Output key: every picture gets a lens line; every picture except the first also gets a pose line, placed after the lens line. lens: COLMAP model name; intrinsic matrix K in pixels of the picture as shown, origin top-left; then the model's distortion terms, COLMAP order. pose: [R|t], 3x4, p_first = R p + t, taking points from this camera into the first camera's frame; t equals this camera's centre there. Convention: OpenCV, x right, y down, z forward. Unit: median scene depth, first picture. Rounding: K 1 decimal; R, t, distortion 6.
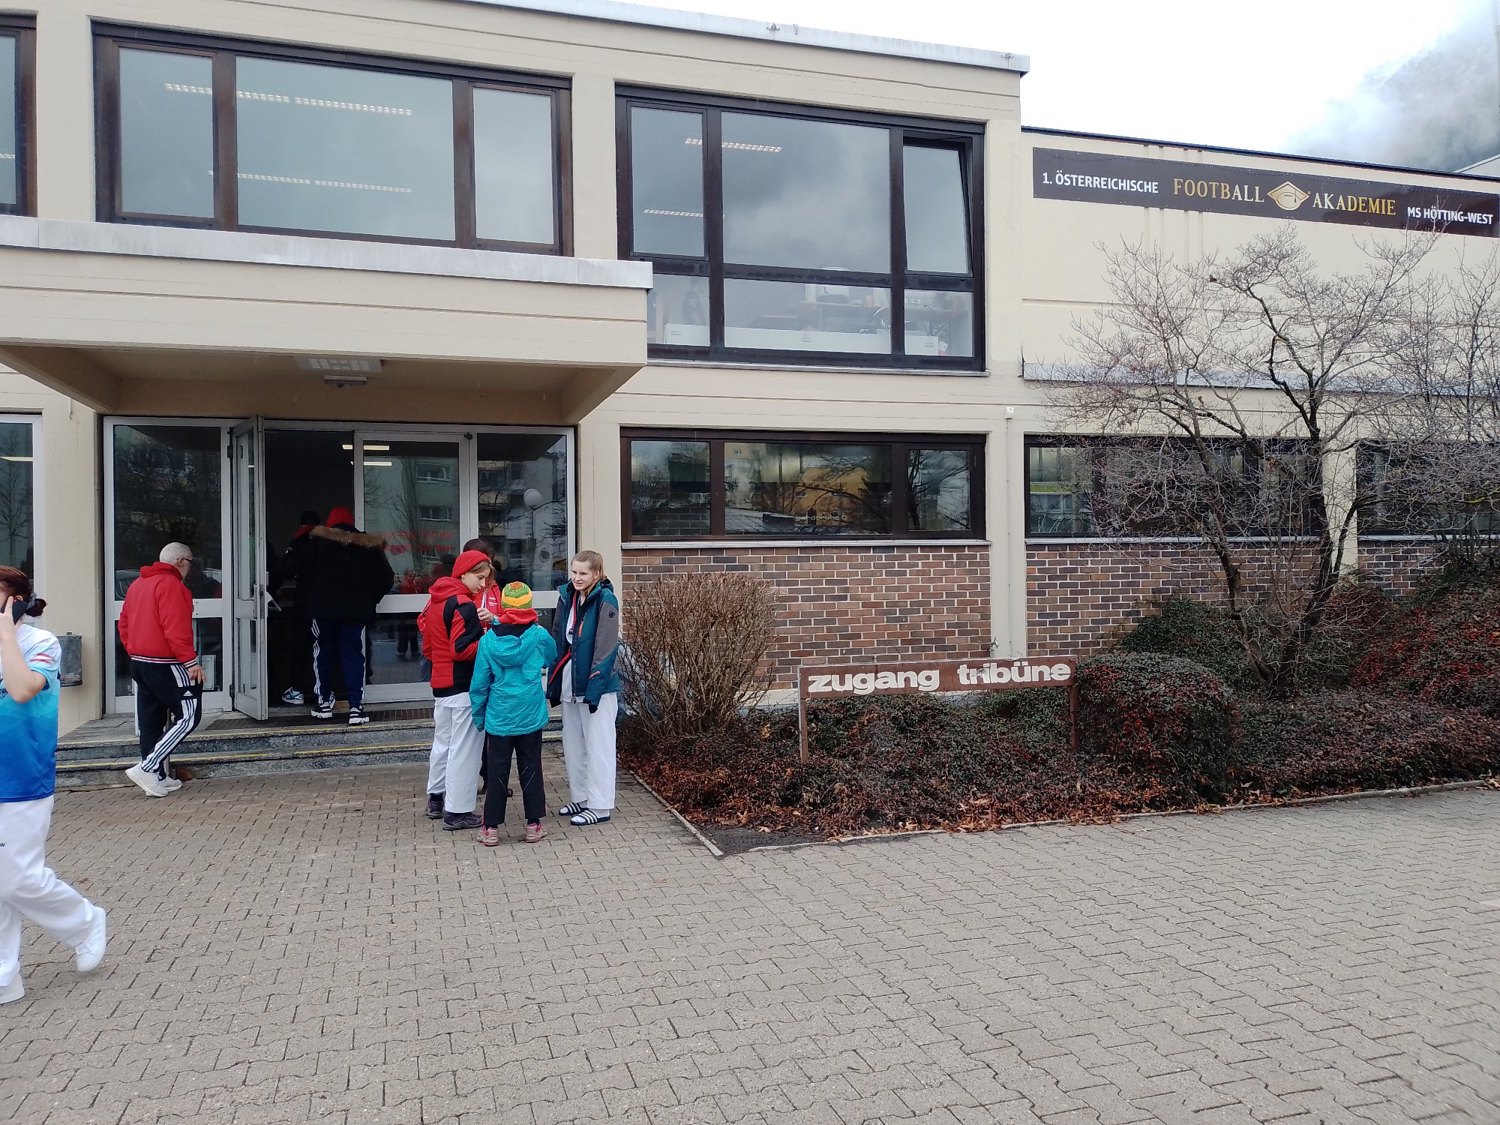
lens RADIAL K [[1124.4, 0, 754.3], [0, 1124.4, 561.0], [0, 0, 1]] dist [0.053389, -0.073553]
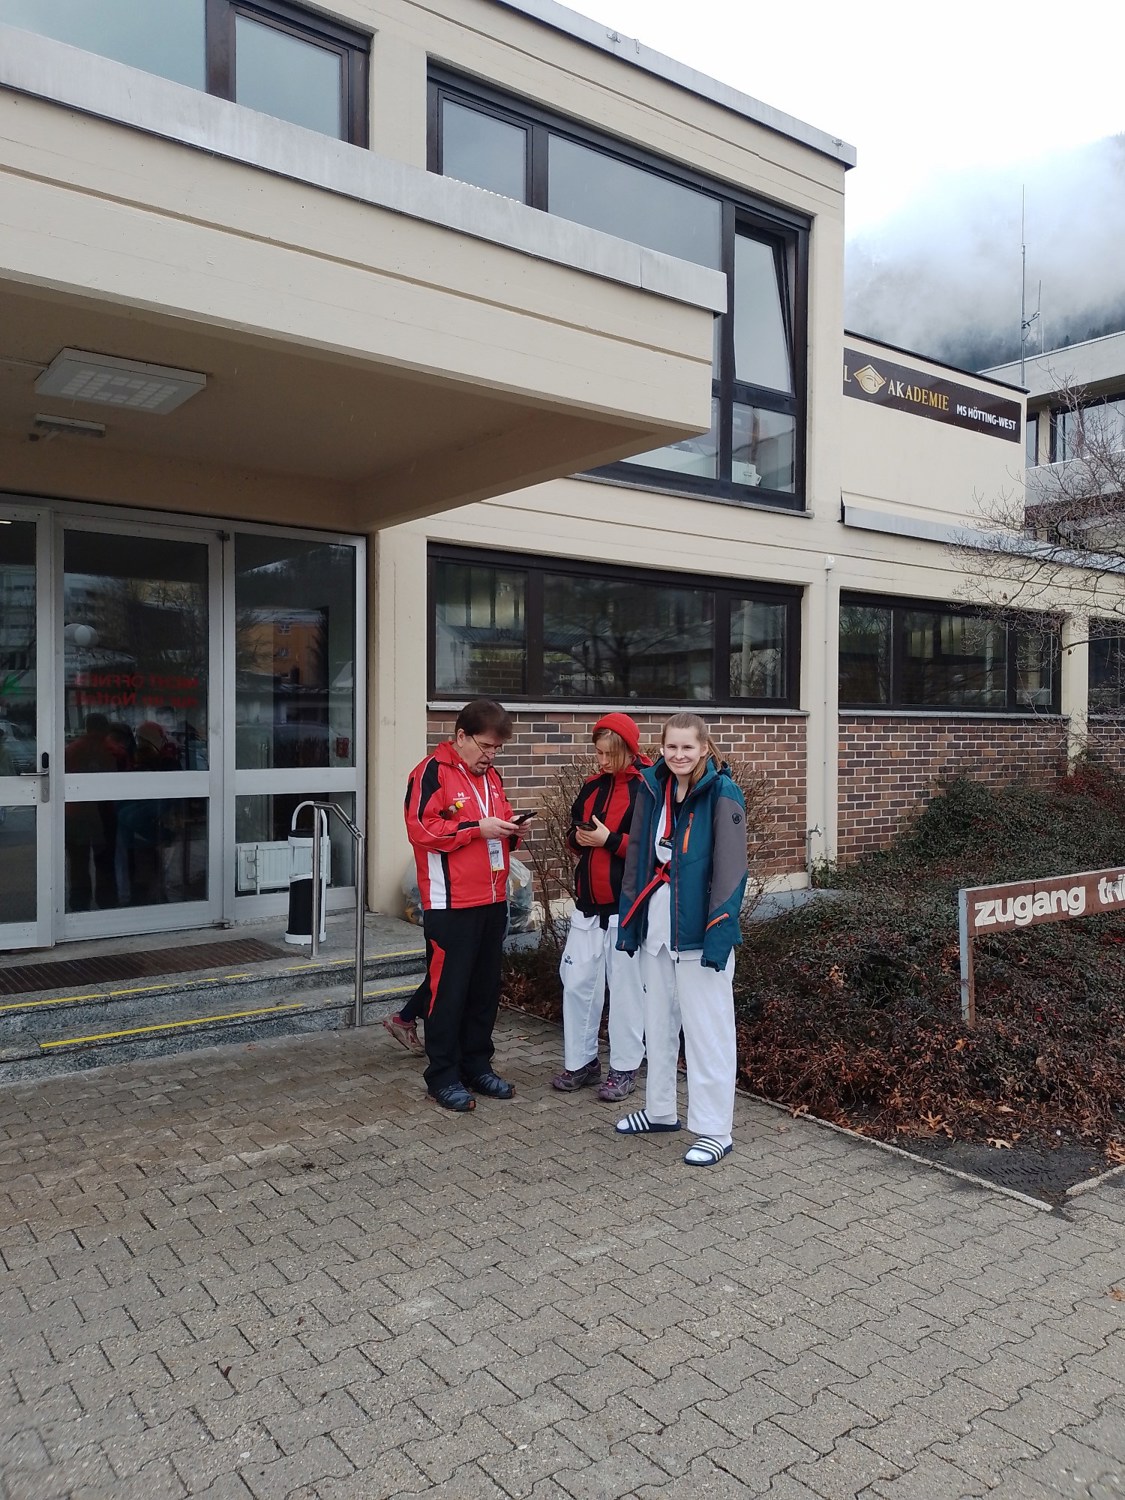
lens RADIAL K [[1121.6, 0, 567.0], [0, 1121.6, 756.5], [0, 0, 1]] dist [0.016580, -0.015033]
pose [[0.938581, 0.010707, 0.344893, -0.307379], [-0.019767, 0.999545, 0.022762, 0.000993], [-0.344492, -0.028182, 0.938366, 0.317632]]
